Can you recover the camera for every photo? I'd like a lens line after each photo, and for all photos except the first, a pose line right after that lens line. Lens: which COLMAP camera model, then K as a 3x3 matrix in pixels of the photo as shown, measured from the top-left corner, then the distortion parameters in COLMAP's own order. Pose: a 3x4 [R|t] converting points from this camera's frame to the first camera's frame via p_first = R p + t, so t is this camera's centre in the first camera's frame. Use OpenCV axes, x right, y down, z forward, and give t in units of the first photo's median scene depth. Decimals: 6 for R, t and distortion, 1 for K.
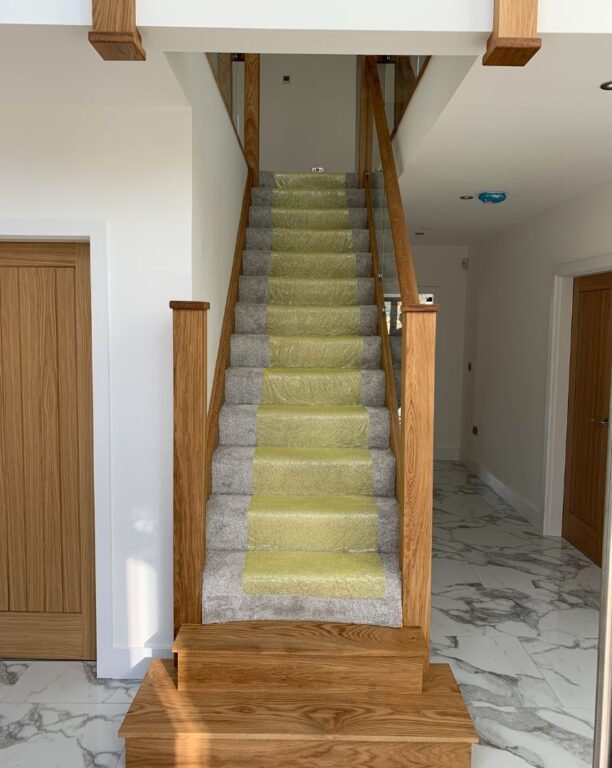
lens RADIAL K [[615.0, 0, 303.0], [0, 615.0, 379.4], [0, 0, 1]] dist [0.036236, -0.011845]
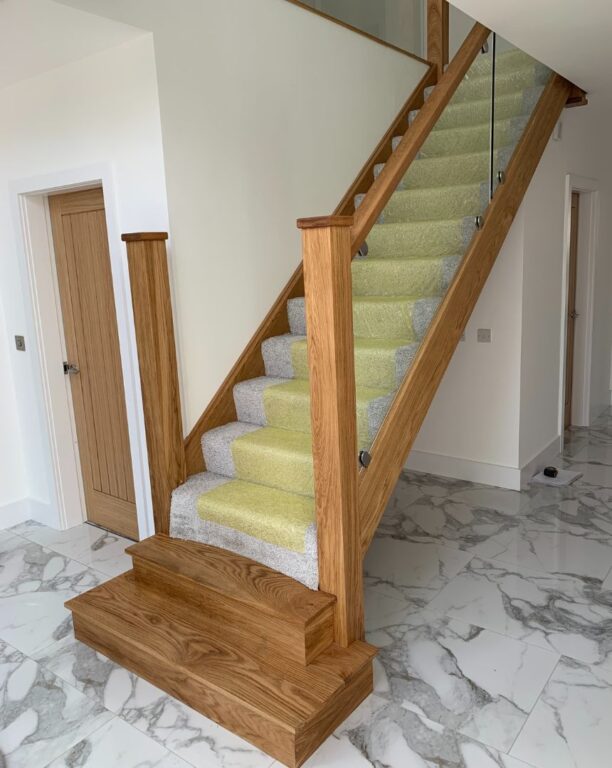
lens RADIAL K [[615.0, 0, 303.0], [0, 615.0, 379.4], [0, 0, 1]] dist [0.036236, -0.011845]
pose [[0.790683, 0.064981, -0.608767, 0.655416], [0.008575, 0.993078, 0.117140, -0.001879], [0.612165, -0.097840, 0.784653, 0.322318]]
